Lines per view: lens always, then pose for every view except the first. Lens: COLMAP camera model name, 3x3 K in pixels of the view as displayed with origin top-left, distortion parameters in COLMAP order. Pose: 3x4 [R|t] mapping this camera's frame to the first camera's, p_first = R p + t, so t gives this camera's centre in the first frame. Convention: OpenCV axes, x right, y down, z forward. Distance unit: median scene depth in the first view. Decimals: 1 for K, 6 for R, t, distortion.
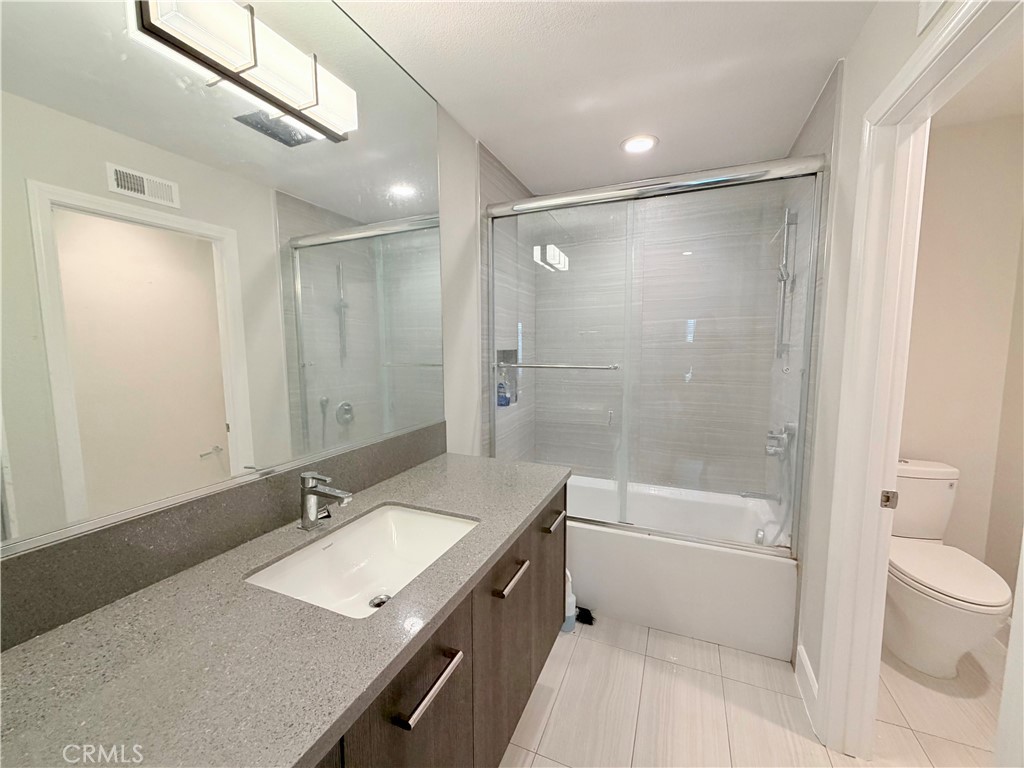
lens RADIAL K [[409.8, 0, 507.8], [0, 409.8, 384.4], [0, 0, 1]] dist [-0.000546, 0.000096]
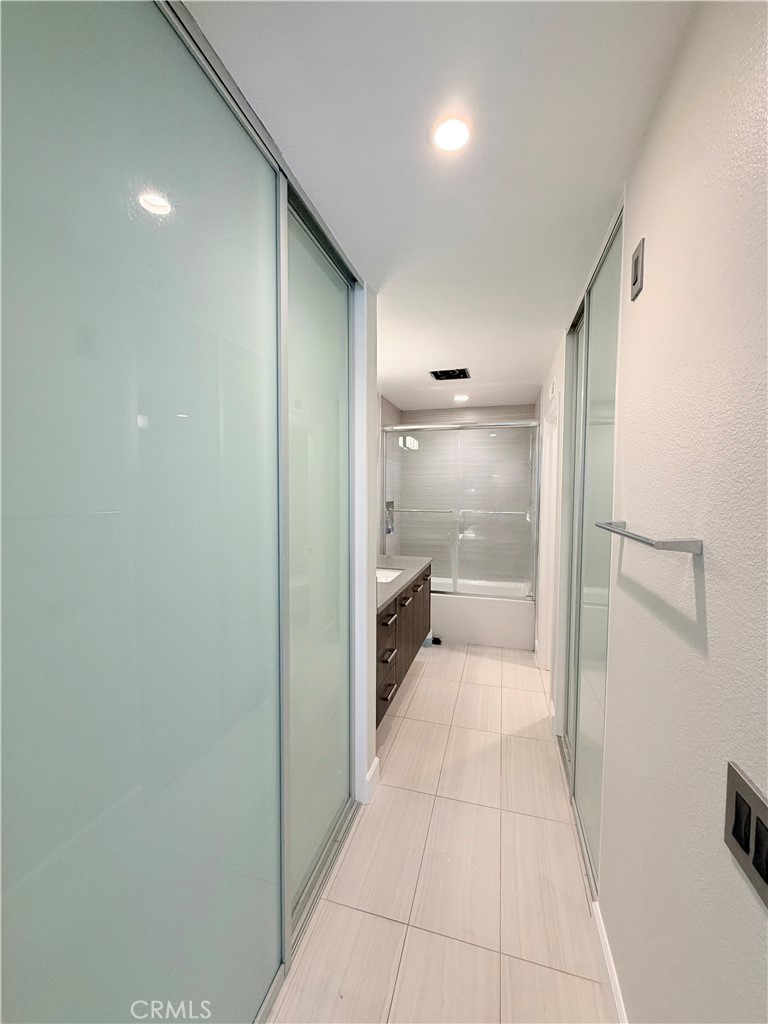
lens RADIAL K [[409.8, 0, 380.9], [0, 409.8, 510.3], [0, 0, 1]] dist [-0.000546, 0.000096]
pose [[0.993705, 0.000049, 0.112027, -0.261883], [0.004859, 0.999040, -0.043542, 0.033853], [-0.111921, 0.043812, 0.992751, -0.826886]]
